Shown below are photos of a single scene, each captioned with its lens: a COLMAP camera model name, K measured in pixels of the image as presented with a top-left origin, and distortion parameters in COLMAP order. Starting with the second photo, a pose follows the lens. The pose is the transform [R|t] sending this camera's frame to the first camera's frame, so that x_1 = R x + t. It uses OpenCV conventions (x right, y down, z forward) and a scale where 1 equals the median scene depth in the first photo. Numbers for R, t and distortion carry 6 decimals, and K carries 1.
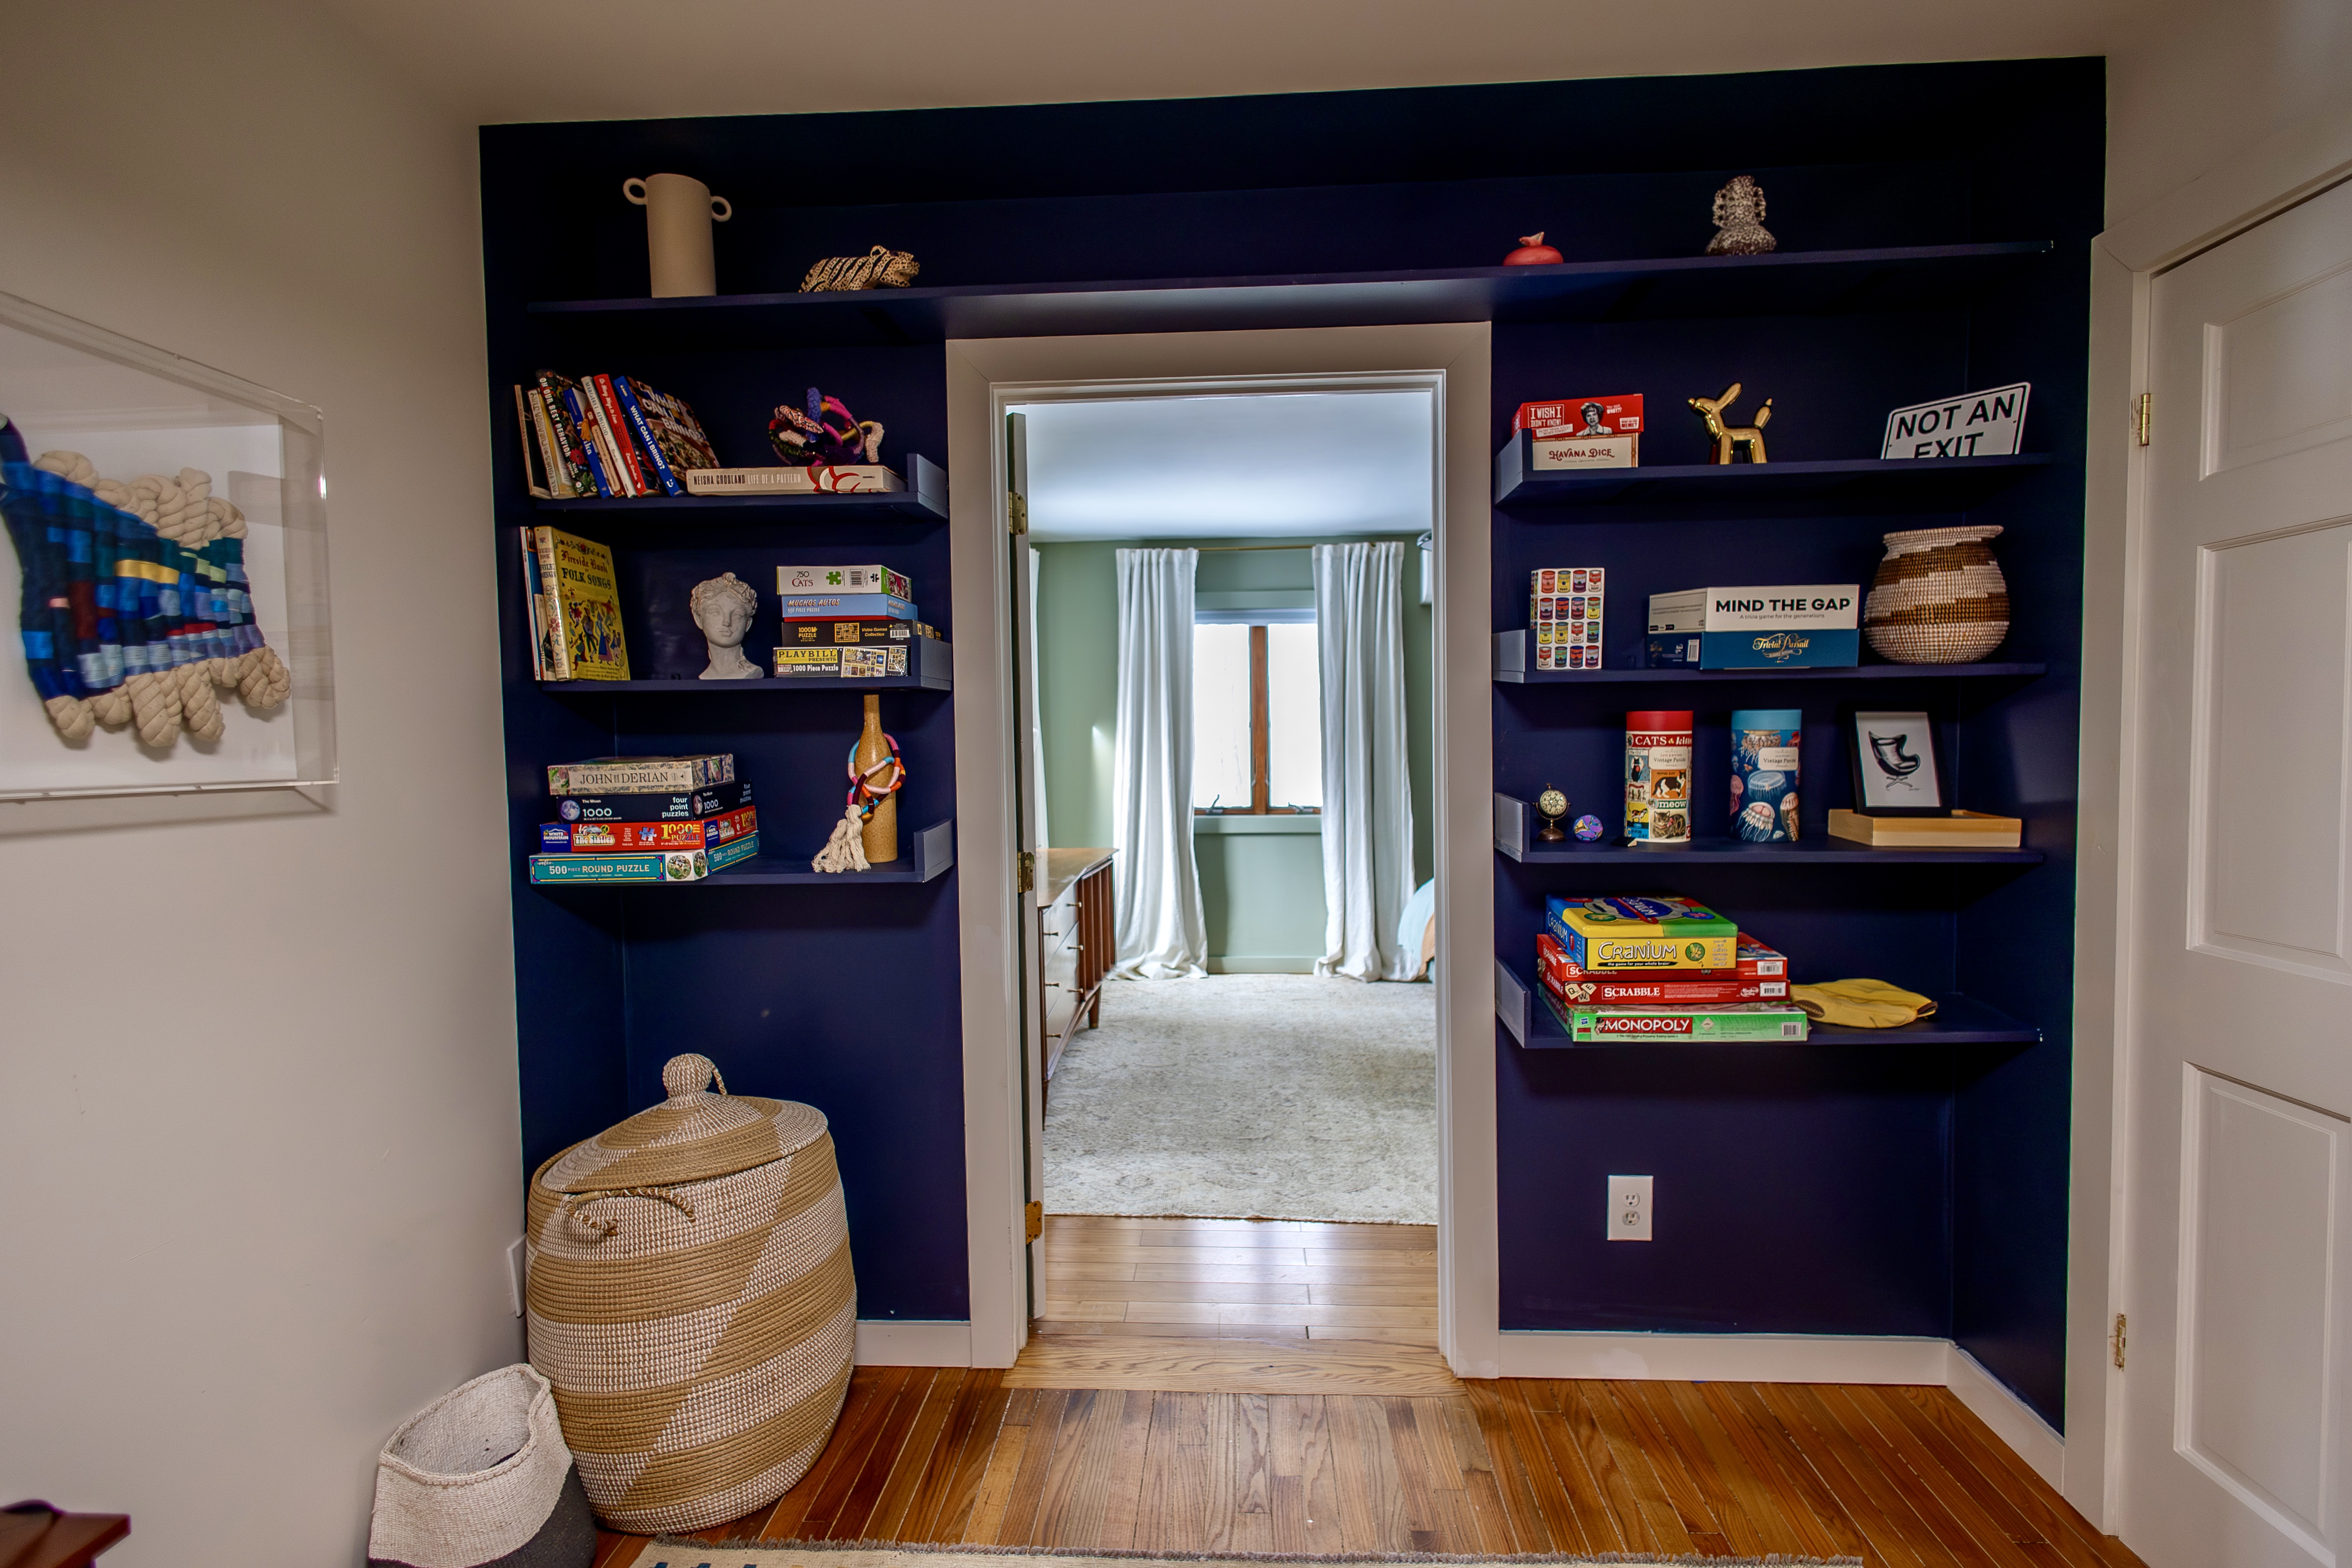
lens RADIAL K [[1085.7, 0, 1176.0], [0, 1085.7, 784.0], [0, 0, 1]] dist [0.002450, -0.001758]
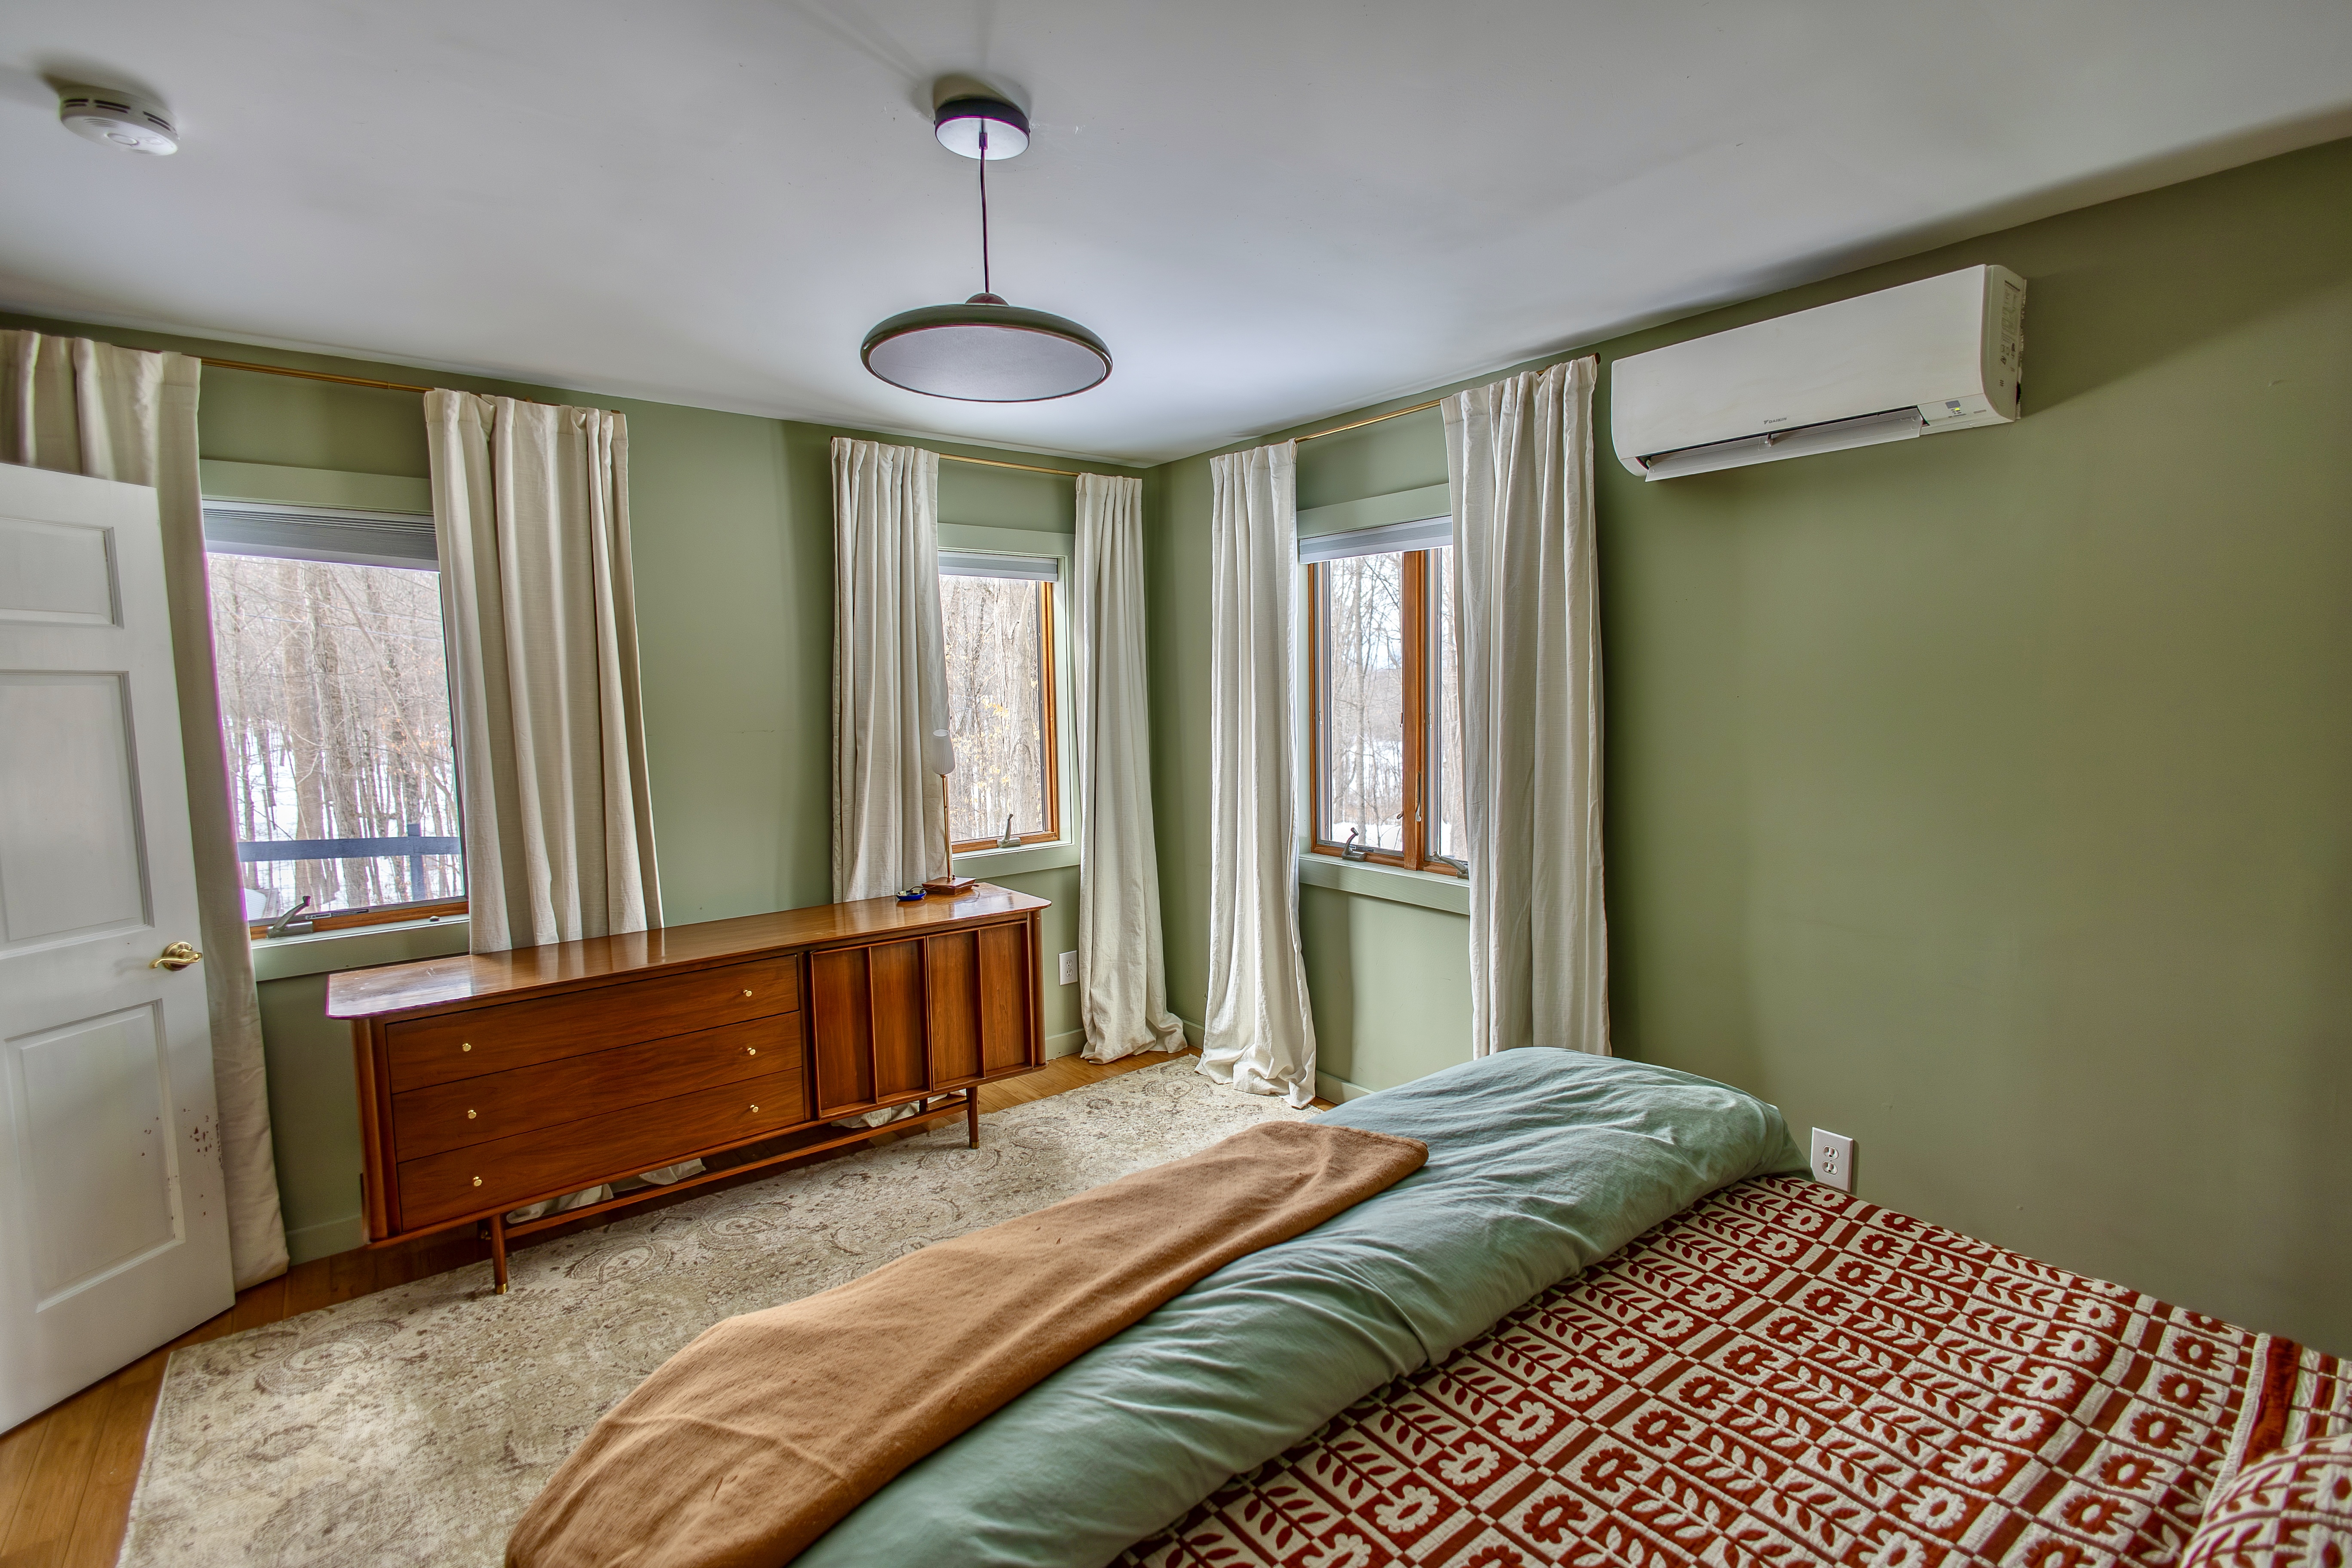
lens RADIAL K [[1085.8, 0, 1176.0], [0, 1085.8, 784.0], [0, 0, 1]] dist [0.002450, -0.001758]
pose [[0.675475, 0.077265, -0.733323, 0.500167], [-0.023343, 0.996237, 0.083465, -0.077084], [0.737013, -0.039261, 0.674737, 0.583964]]
